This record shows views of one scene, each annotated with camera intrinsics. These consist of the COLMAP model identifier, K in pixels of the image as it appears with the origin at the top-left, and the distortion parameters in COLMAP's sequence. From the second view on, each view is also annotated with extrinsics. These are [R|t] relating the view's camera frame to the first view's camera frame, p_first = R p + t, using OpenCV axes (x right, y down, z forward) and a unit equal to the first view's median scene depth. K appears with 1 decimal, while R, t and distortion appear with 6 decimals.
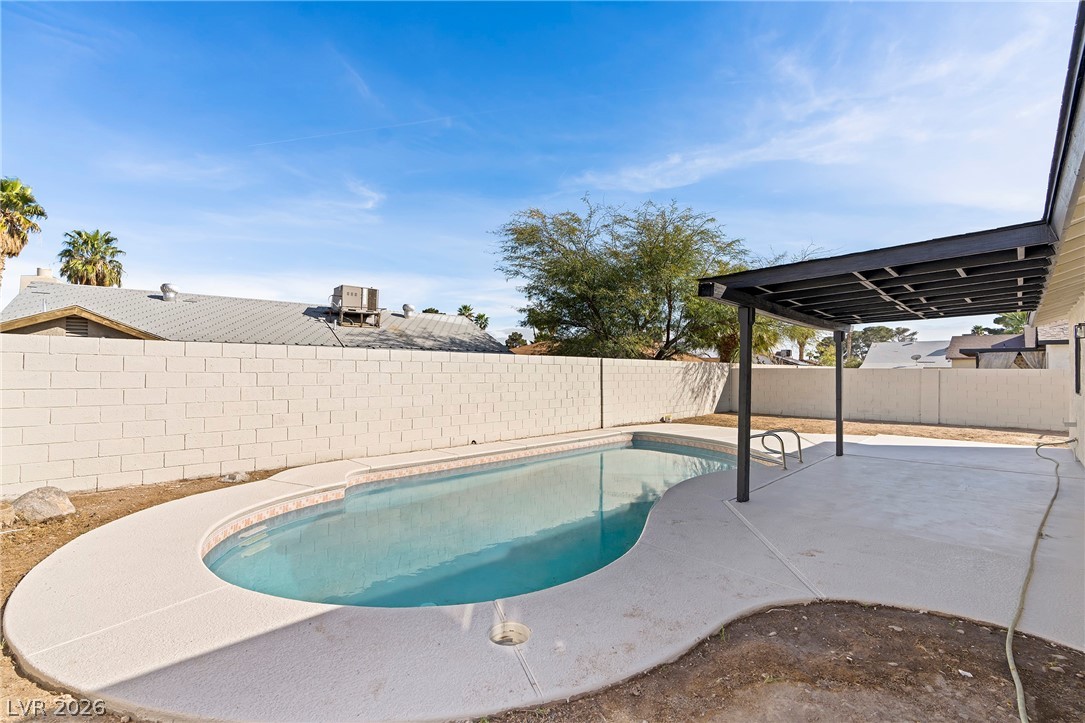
lens RADIAL K [[490.4, 0, 549.3], [0, 490.4, 355.1], [0, 0, 1]] dist [-0.004707, 0.000265]
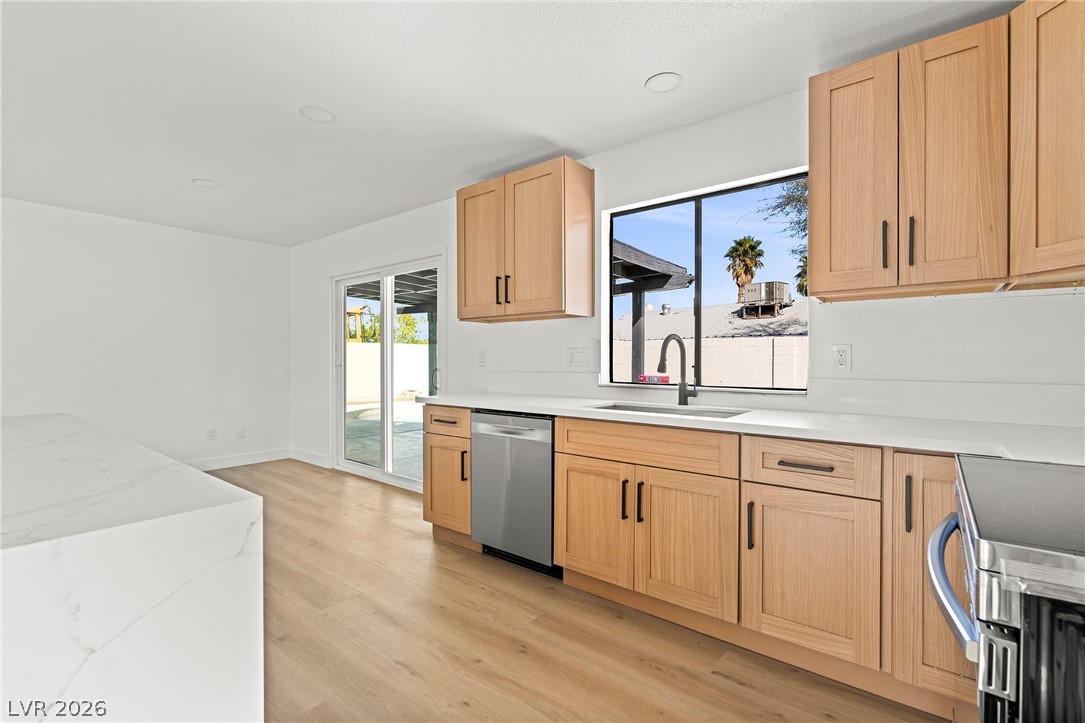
lens RADIAL K [[486.4, 0, 548.2], [0, 486.4, 359.9], [0, 0, 1]] dist [-0.005541, 0.000426]
pose [[0.084199, -0.010923, -0.996389, 0.680247], [0.039028, 0.999209, -0.007656, 0.027978], [0.995684, -0.038243, 0.084558, 0.416273]]
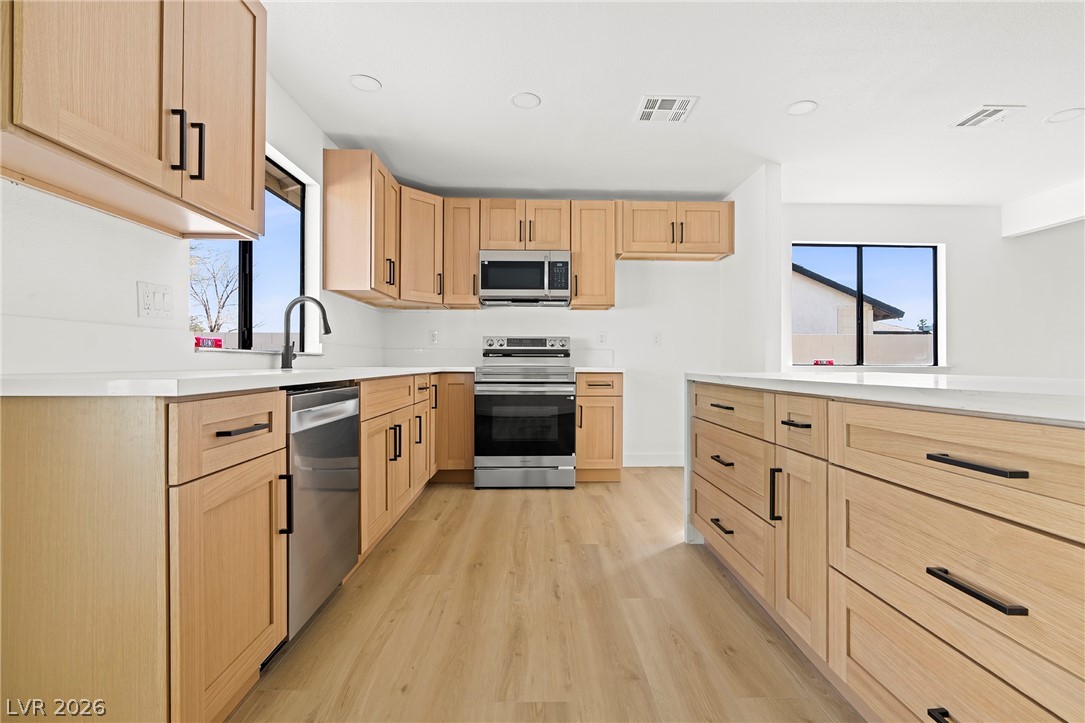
lens RADIAL K [[486.4, 0, 548.2], [0, 486.4, 359.9], [0, 0, 1]] dist [-0.005541, 0.000426]
pose [[0.708276, -0.007970, 0.705891, 0.477376], [-0.020360, 0.999290, 0.031711, 0.033791], [-0.705642, -0.036832, 0.707610, 0.306739]]
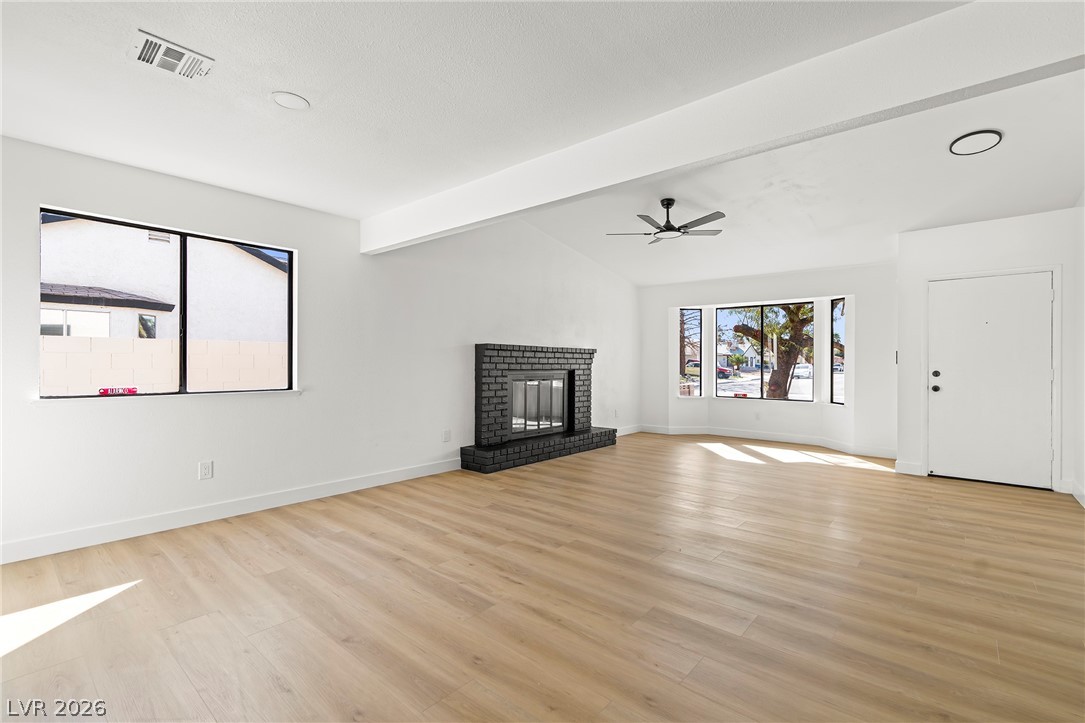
lens RADIAL K [[488.7, 0, 546.4], [0, 488.7, 363.5], [0, 0, 1]] dist [-0.005738, -0.000060]
pose [[-0.050280, -0.015644, 0.998613, 0.583507], [-0.044241, 0.998931, 0.013421, 0.019518], [-0.997755, -0.043504, -0.050918, 0.230994]]
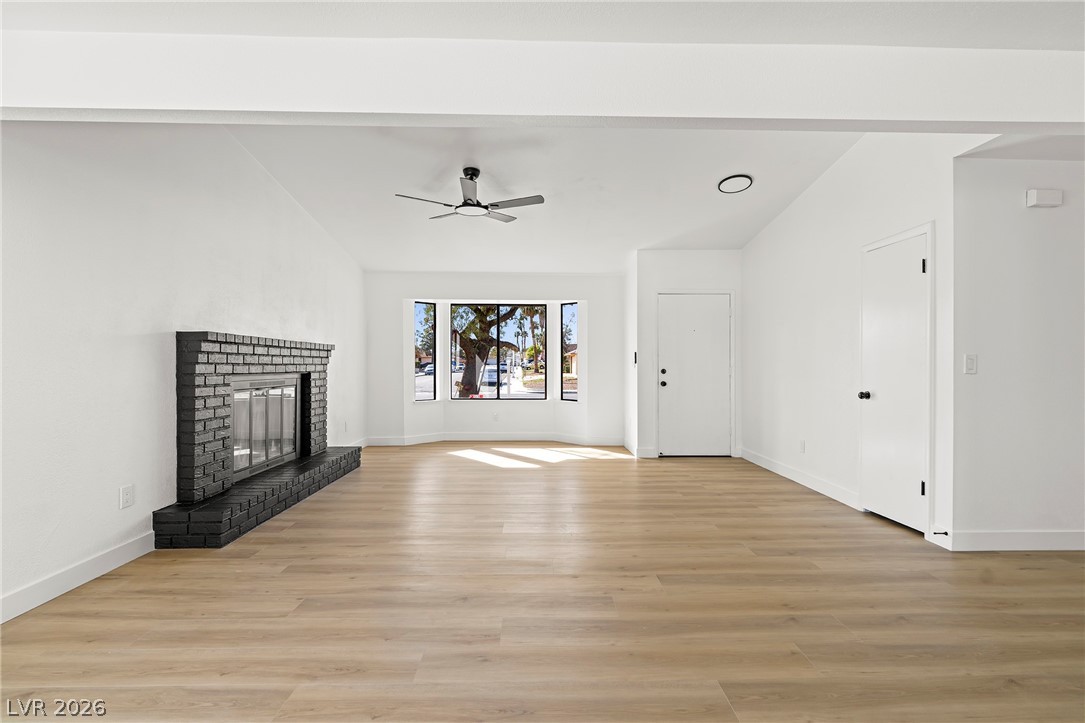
lens RADIAL K [[496.4, 0, 550.2], [0, 496.4, 364.8], [0, 0, 1]] dist [-0.003478, 0.000228]
pose [[-0.704570, -0.016568, 0.709442, 0.671238], [-0.039091, 0.999116, -0.015489, 0.023380], [-0.708558, -0.038645, -0.704594, 0.296029]]
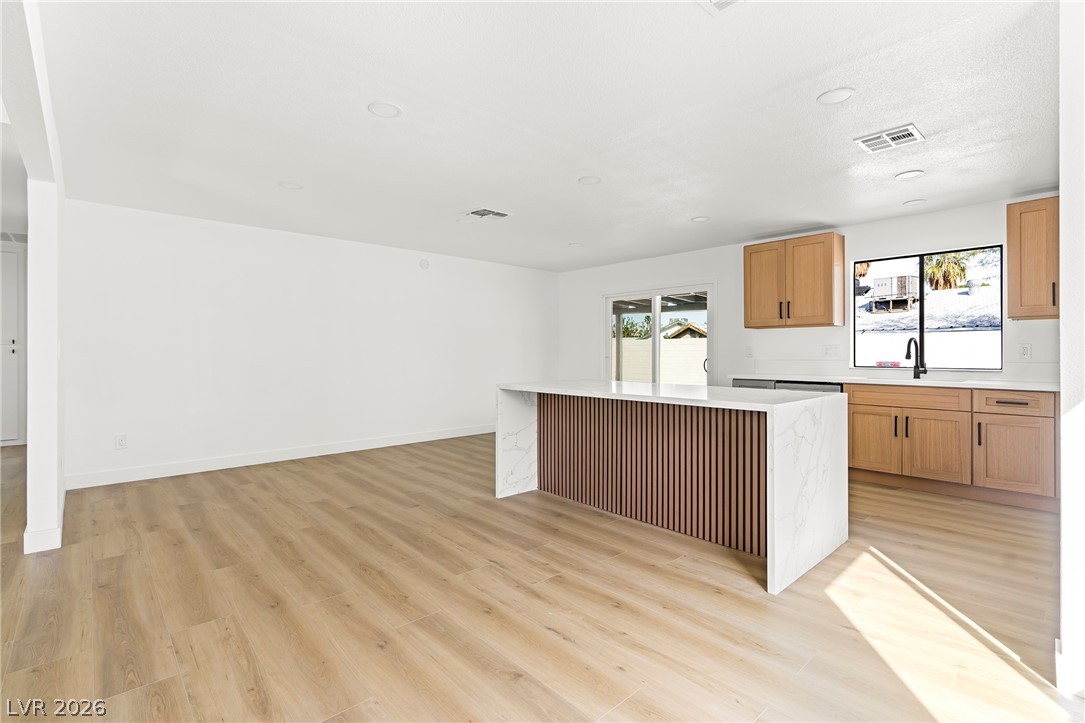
lens RADIAL K [[504.4, 0, 554.7], [0, 504.4, 351.3], [0, 0, 1]] dist [-0.003843, 0.000180]
pose [[-0.060849, -0.016570, -0.998009, 0.818104], [0.037388, 0.999123, -0.018868, 0.025734], [0.997447, -0.038461, -0.060176, 0.289543]]
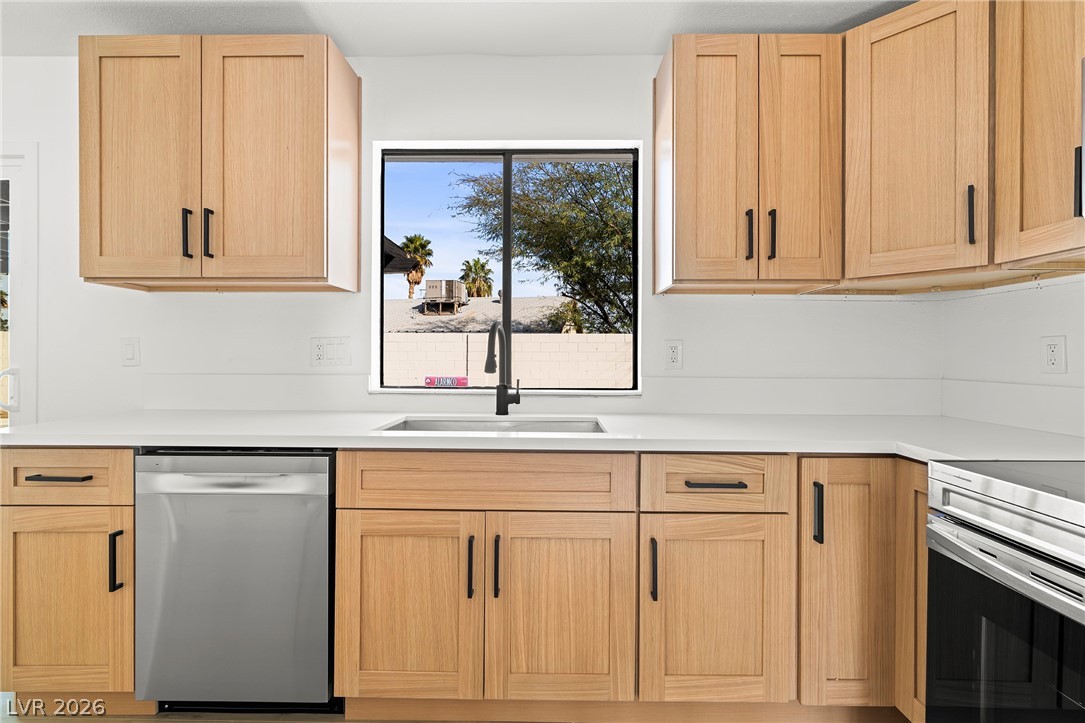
lens RADIAL K [[492.4, 0, 546.5], [0, 492.4, 355.0], [0, 0, 1]] dist [-0.005287, 0.000215]
pose [[0.677224, -0.010194, -0.735706, 0.624481], [0.031970, 0.999367, 0.015581, 0.026717], [0.735082, -0.034072, 0.677122, 0.398183]]
